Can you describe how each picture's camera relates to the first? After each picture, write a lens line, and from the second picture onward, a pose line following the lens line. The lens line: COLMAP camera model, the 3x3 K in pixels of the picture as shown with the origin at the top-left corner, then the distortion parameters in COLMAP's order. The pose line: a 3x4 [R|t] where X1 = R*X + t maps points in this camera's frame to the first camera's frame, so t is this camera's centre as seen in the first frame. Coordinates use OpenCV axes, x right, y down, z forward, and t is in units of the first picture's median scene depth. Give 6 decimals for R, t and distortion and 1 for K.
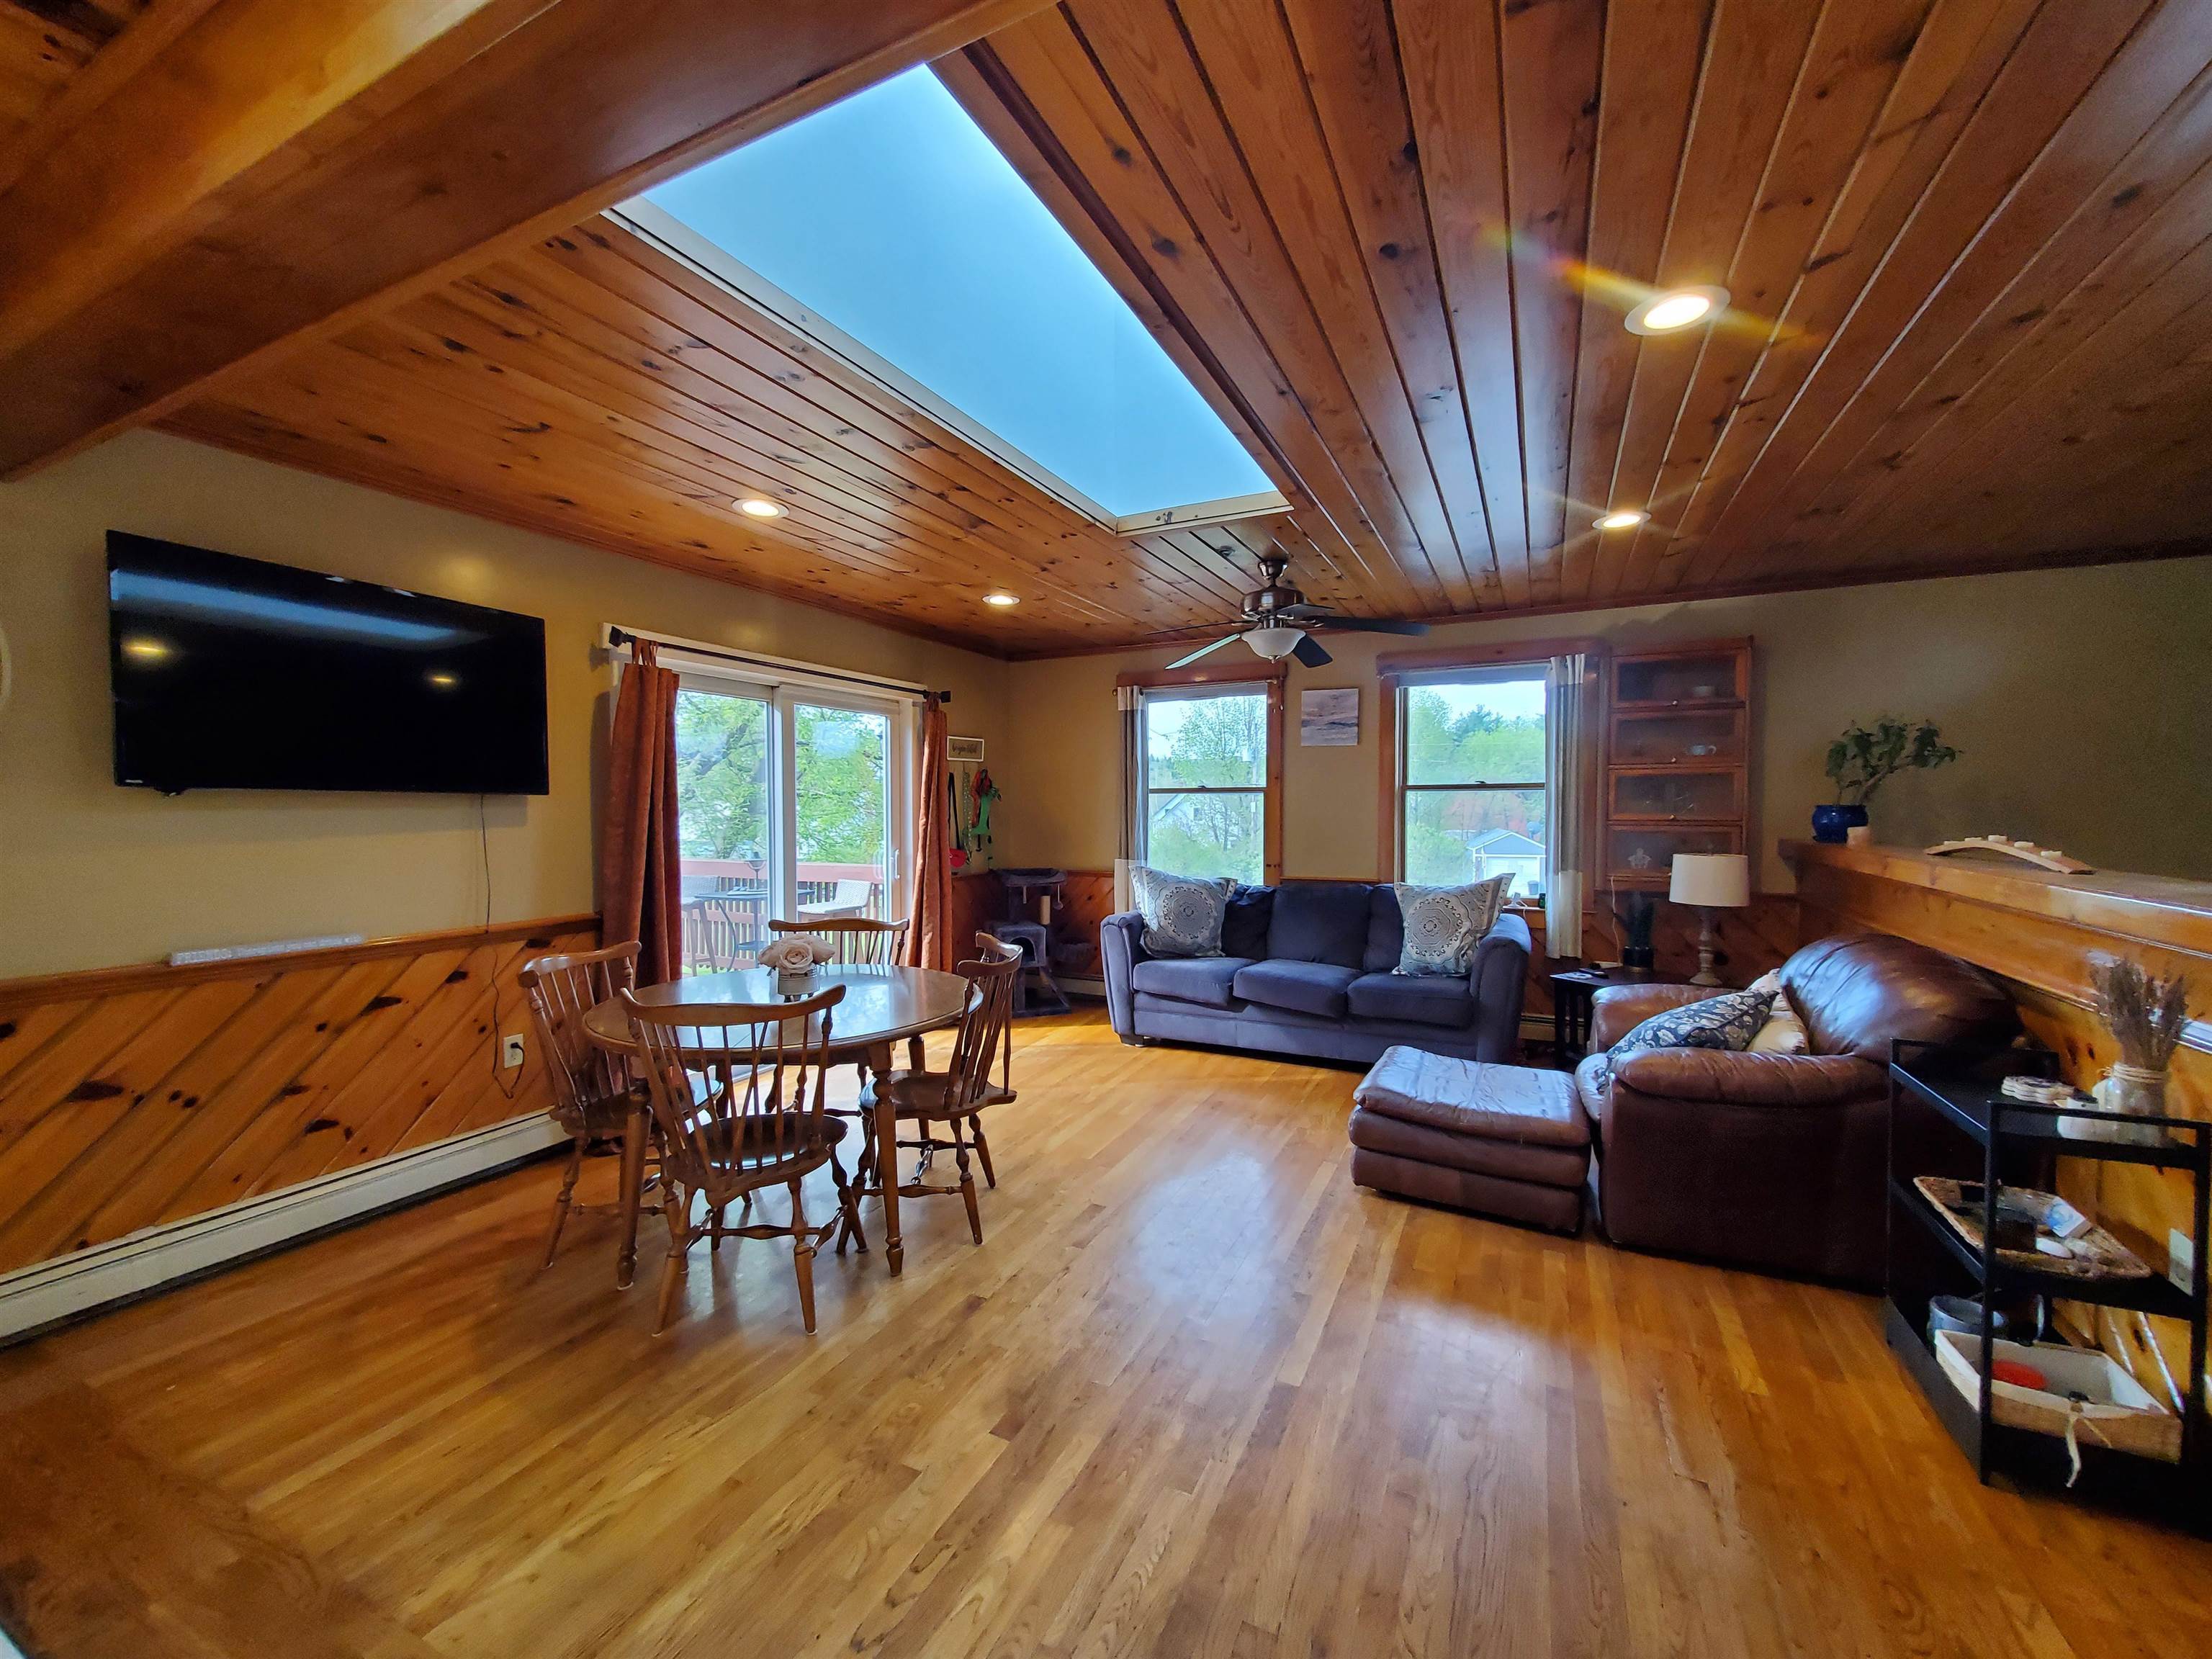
lens RADIAL K [[878.6, 0, 1095.4], [0, 878.6, 834.7], [0, 0, 1]] dist [0.001436, -0.000387]
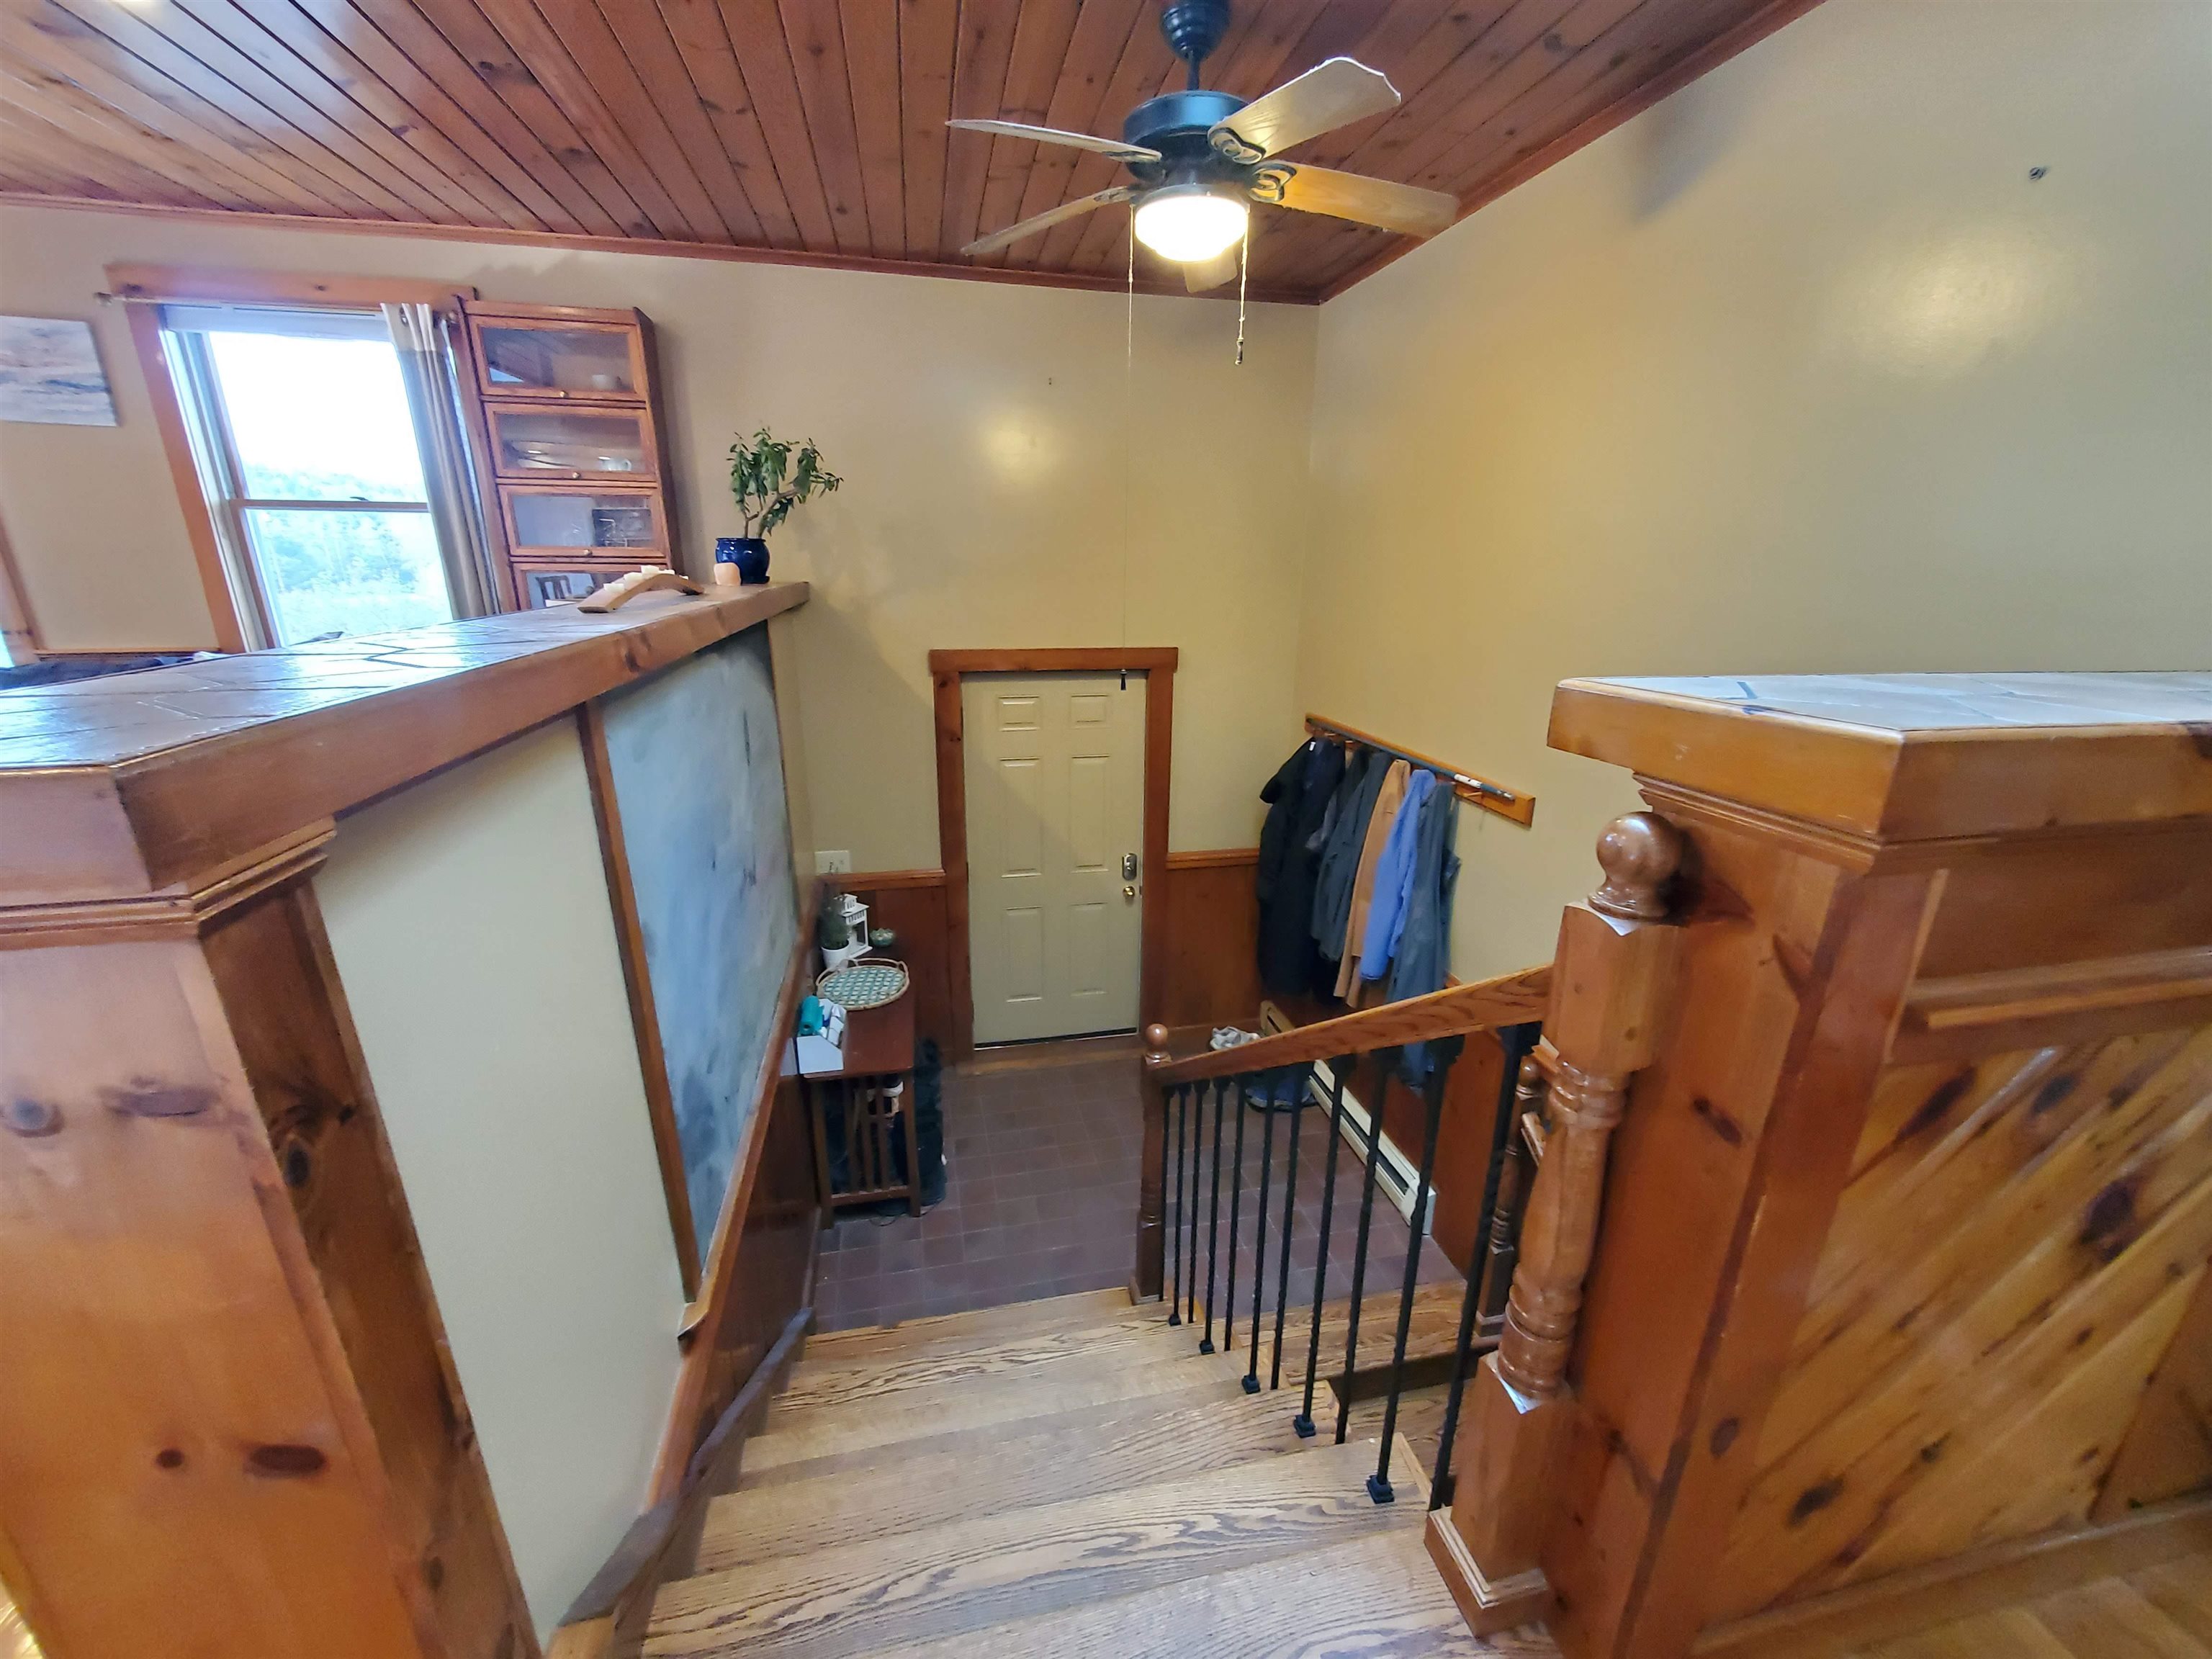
lens RADIAL K [[878.6, 0, 1097.5], [0, 878.6, 845.9], [0, 0, 1]] dist [0.001436, -0.000387]
pose [[0.782805, -0.175691, 0.596949, 0.495674], [0.006878, 0.961698, 0.274024, 0.019968], [-0.622229, -0.210402, 0.754031, 0.056635]]
